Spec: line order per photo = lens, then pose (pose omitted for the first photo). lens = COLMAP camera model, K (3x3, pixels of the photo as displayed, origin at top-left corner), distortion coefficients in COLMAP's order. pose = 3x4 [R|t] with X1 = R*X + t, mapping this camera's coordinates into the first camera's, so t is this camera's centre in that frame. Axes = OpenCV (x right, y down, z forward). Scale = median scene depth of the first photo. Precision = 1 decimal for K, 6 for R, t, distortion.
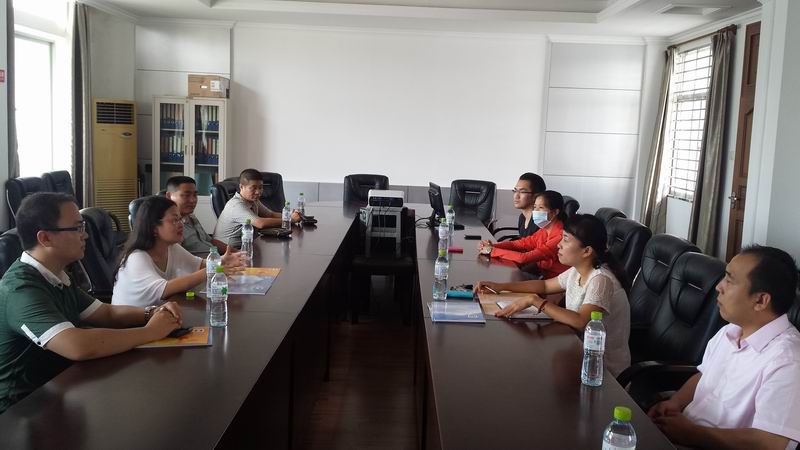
lens RADIAL K [[771.0, 0, 401.7], [0, 771.0, 208.2], [0, 0, 1]] dist [0.146327, -0.316677]
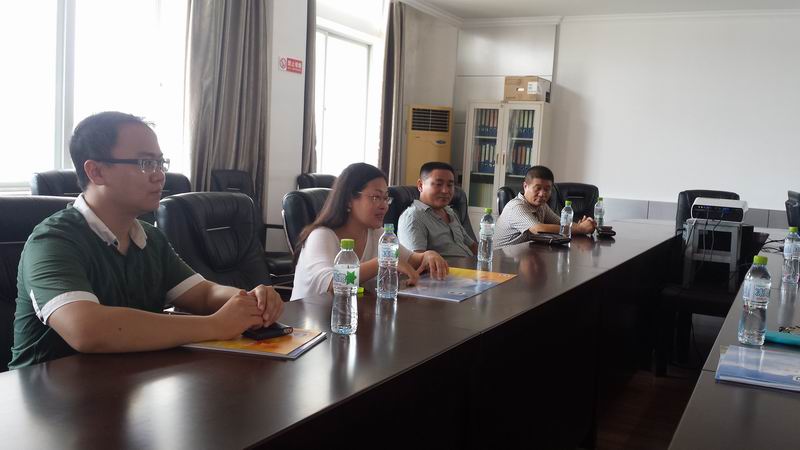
lens RADIAL K [[771.0, 0, 401.7], [0, 771.0, 208.2], [0, 0, 1]] dist [0.146327, -0.316677]
pose [[0.894831, 0.043872, -0.444244, 0.035206], [-0.066342, 0.997177, -0.035154, 0.028052], [0.441448, 0.060929, 0.895216, 0.183815]]
